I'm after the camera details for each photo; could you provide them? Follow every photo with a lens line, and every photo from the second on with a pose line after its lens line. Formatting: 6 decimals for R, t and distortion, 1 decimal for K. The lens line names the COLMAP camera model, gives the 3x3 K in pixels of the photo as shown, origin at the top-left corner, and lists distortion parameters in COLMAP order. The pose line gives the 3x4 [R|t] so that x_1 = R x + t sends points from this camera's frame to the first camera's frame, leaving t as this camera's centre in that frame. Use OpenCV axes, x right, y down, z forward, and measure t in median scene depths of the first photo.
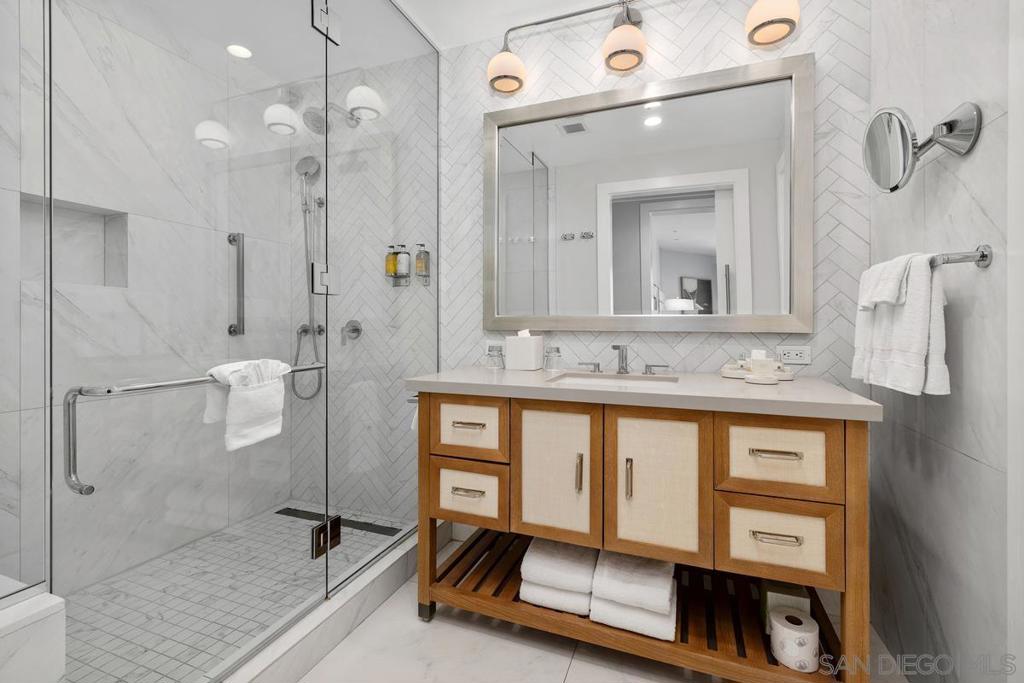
lens RADIAL K [[444.9, 0, 518.6], [0, 444.9, 329.5], [0, 0, 1]] dist [0.013397, -0.001149]
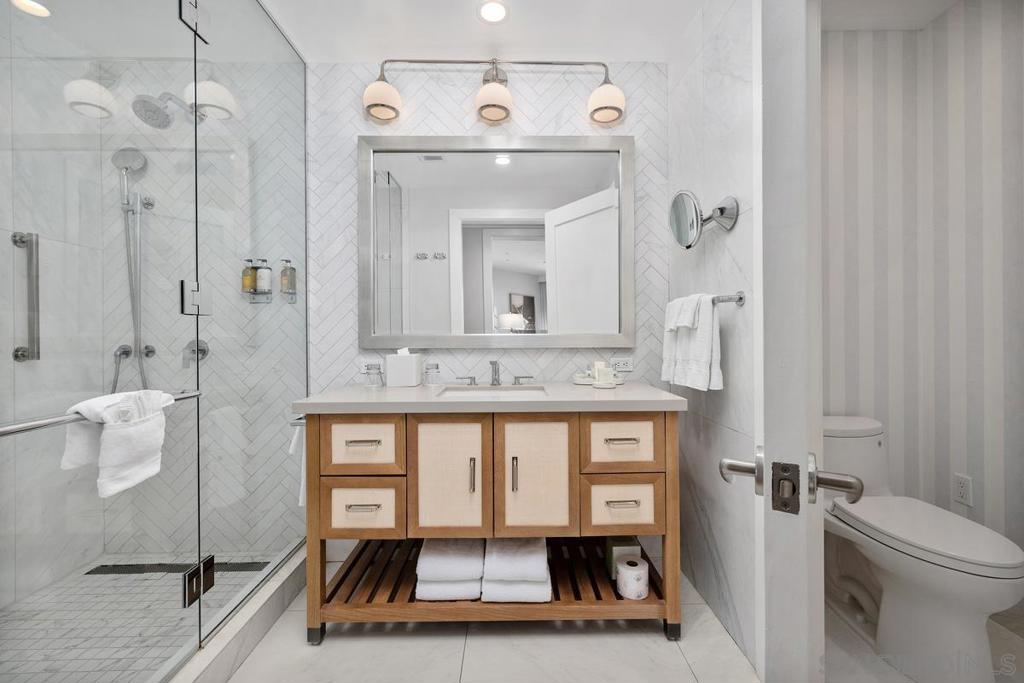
lens RADIAL K [[444.9, 0, 498.2], [0, 444.9, 339.8], [0, 0, 1]] dist [0.013397, -0.001149]
pose [[0.930660, -0.012655, 0.365665, -0.199609], [0.011712, 0.999920, 0.004796, -0.025844], [-0.365696, -0.000181, 0.930734, -0.078583]]
